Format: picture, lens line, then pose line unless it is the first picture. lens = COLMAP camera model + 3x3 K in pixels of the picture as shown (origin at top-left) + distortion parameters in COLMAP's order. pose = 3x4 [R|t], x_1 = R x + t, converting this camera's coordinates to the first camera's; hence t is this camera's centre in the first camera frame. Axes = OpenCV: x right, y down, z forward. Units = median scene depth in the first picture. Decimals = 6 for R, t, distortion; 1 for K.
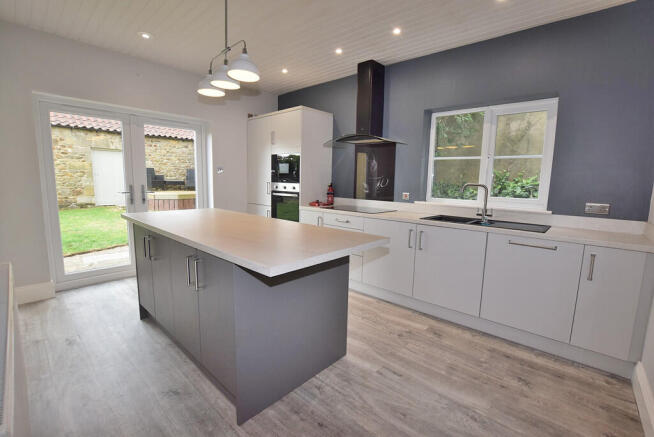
lens RADIAL K [[288.2, 0, 328.5], [0, 288.2, 216.0], [0, 0, 1]] dist [-0.002041, -0.000174]
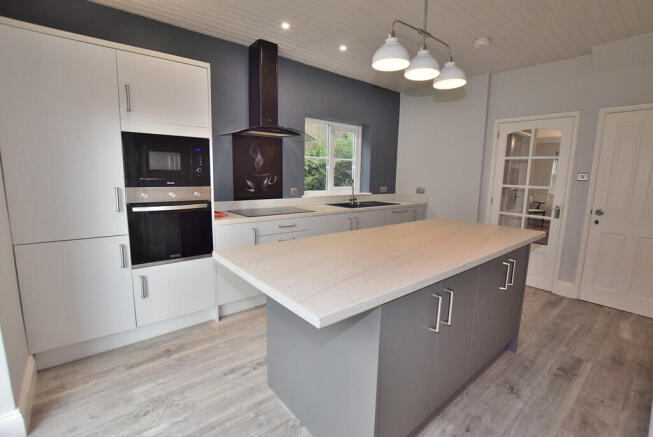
lens RADIAL K [[298.6, 0, 326.6], [0, 298.6, 217.2], [0, 0, 1]] dist [-0.018327, -0.000224]
pose [[0.154455, -0.166457, 0.973877, -0.759884], [0.111895, 0.982310, 0.150152, -0.123179], [-0.981643, 0.085781, 0.170349, 0.680422]]
